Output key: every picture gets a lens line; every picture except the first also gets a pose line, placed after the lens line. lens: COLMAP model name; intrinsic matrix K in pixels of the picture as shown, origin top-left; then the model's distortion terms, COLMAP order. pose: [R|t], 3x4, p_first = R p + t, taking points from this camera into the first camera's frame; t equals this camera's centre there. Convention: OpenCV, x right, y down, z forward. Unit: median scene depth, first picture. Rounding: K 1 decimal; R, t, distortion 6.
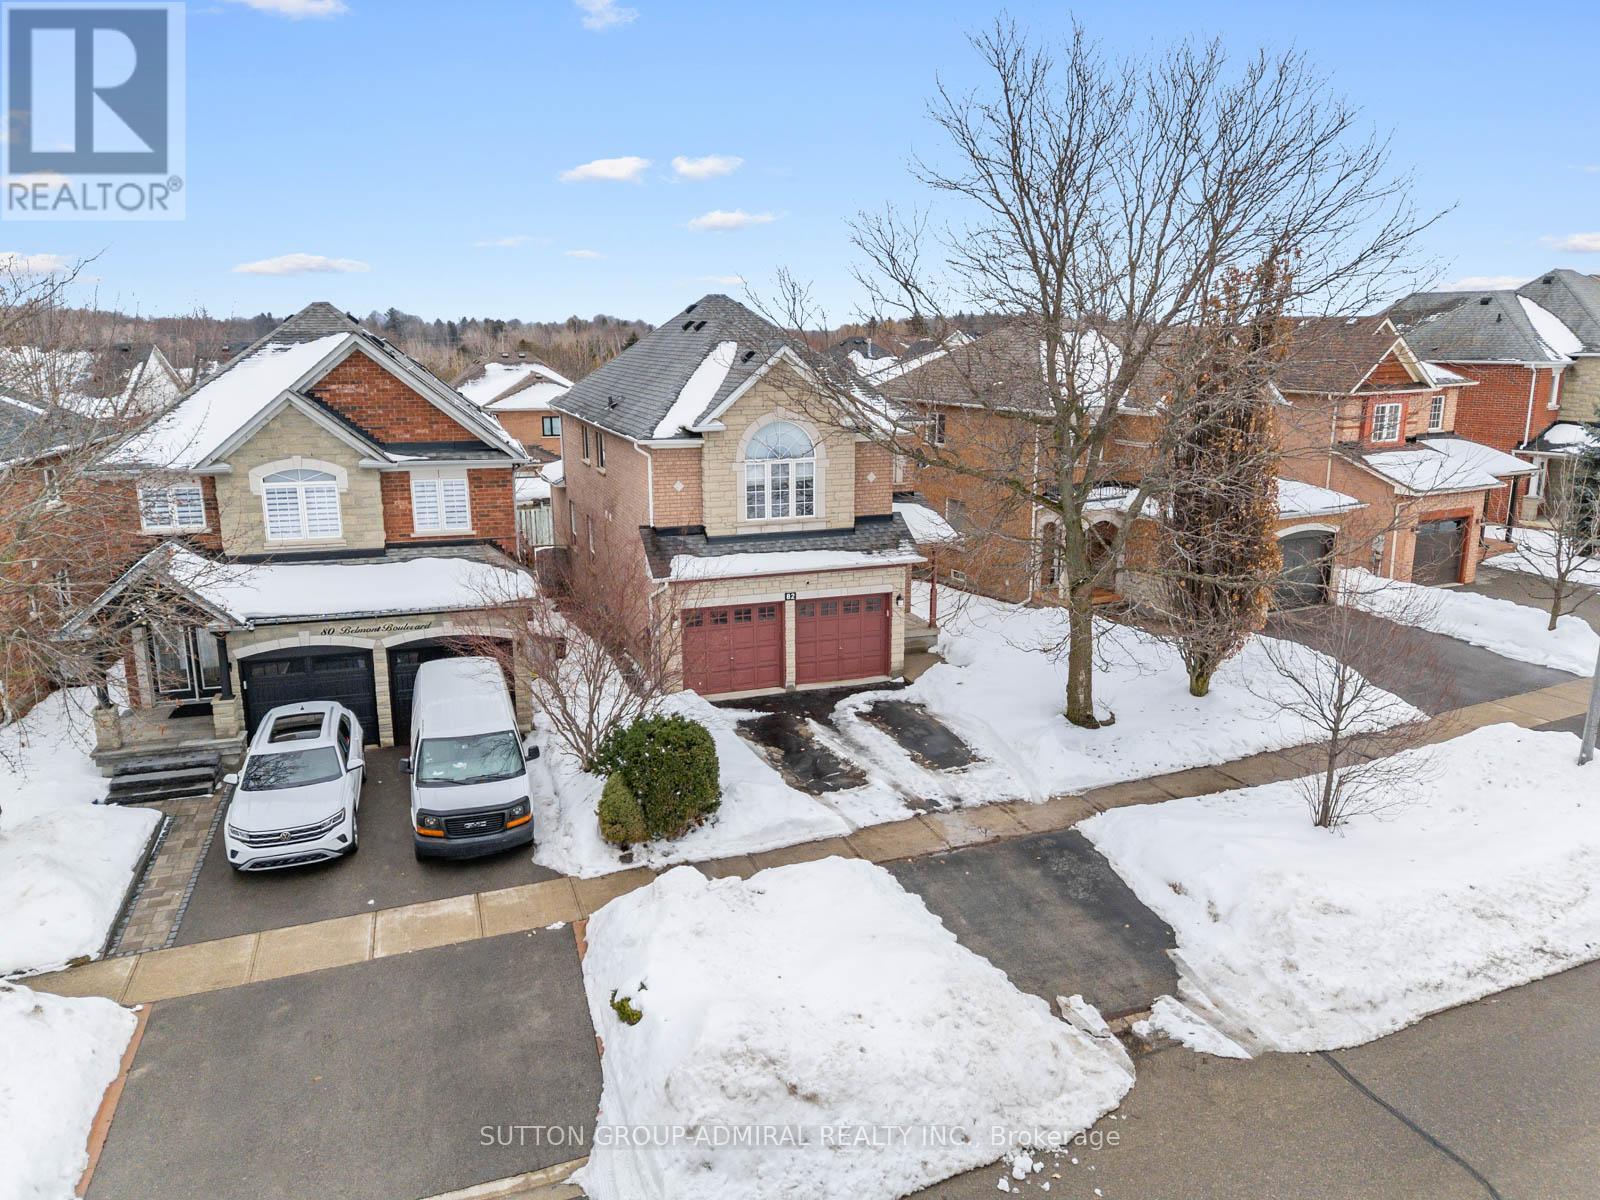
lens RADIAL K [[1161.0, 0, 813.9], [0, 1161.0, 593.1], [0, 0, 1]] dist [0.082858, -0.067930]
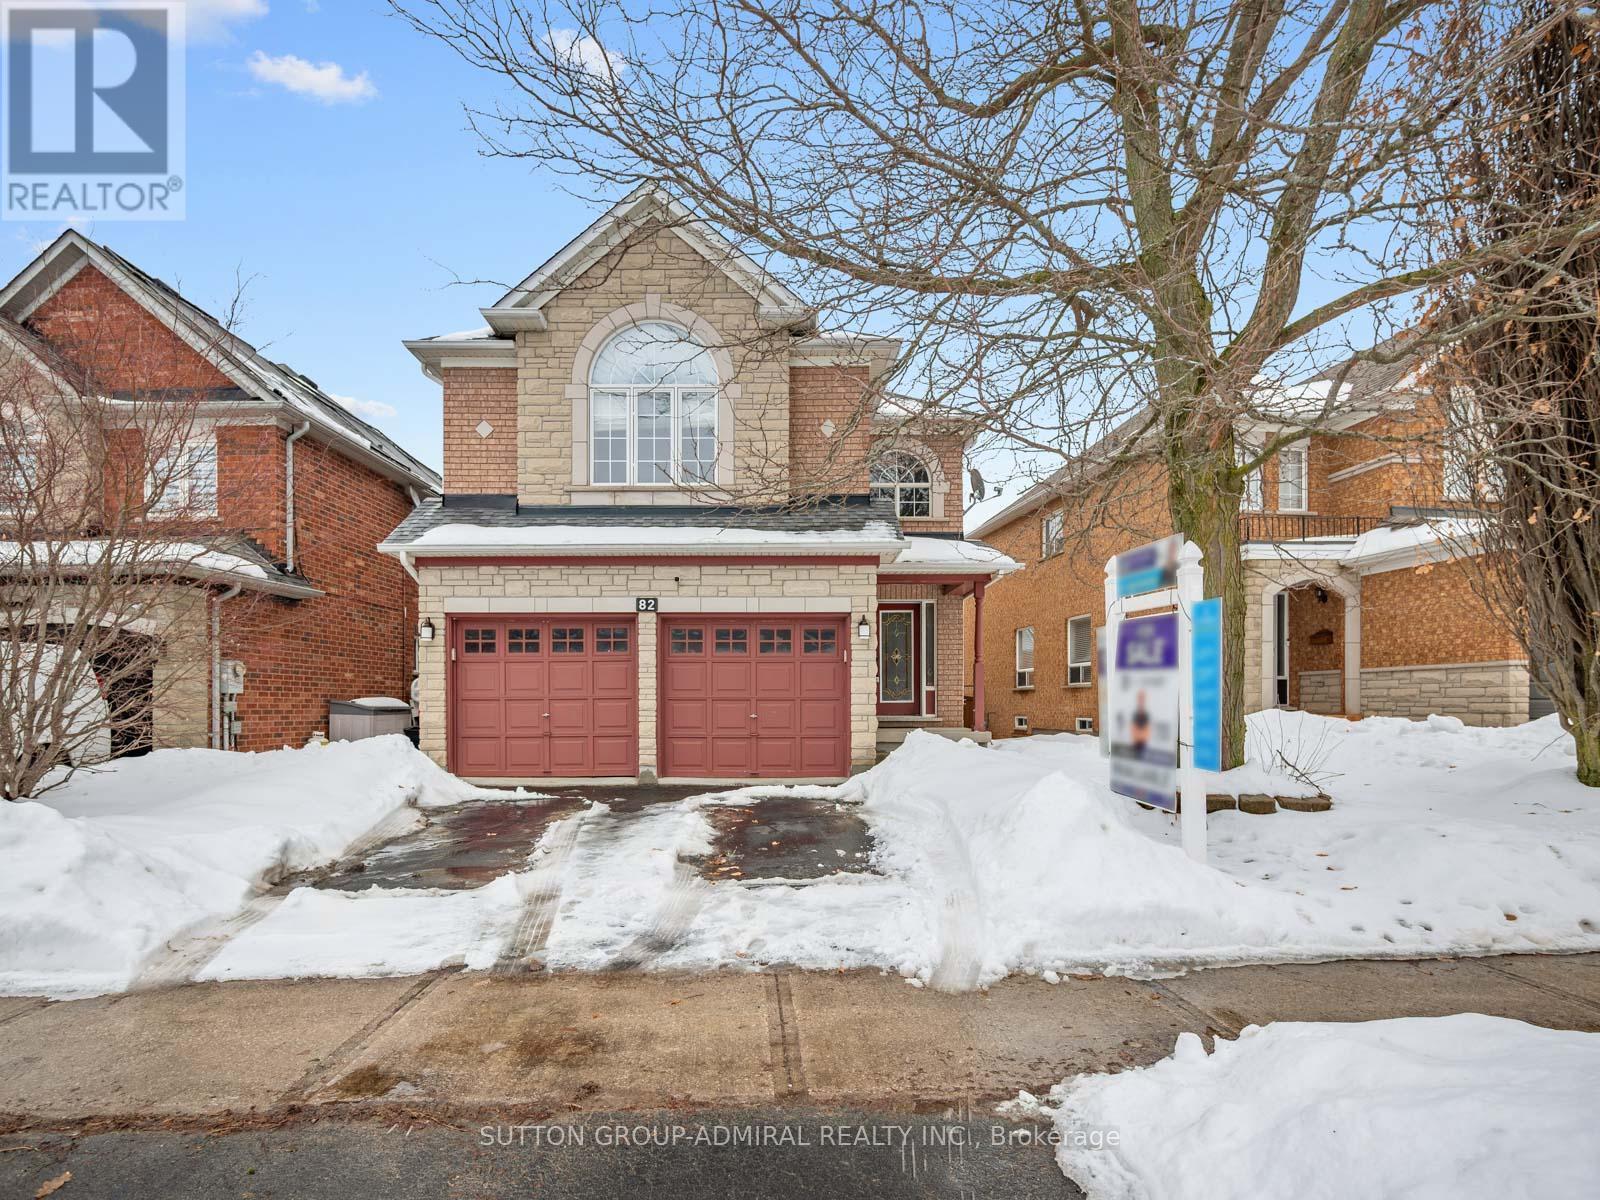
lens RADIAL K [[853.4, 0, 769.2], [0, 853.4, 710.1], [0, 0, 1]] dist [0.003516, 0.001859]
pose [[0.937430, -0.004946, -0.348138, 0.196077], [-0.072777, 0.975028, -0.209819, 0.148260], [0.340482, 0.222027, 0.913661, 0.736253]]
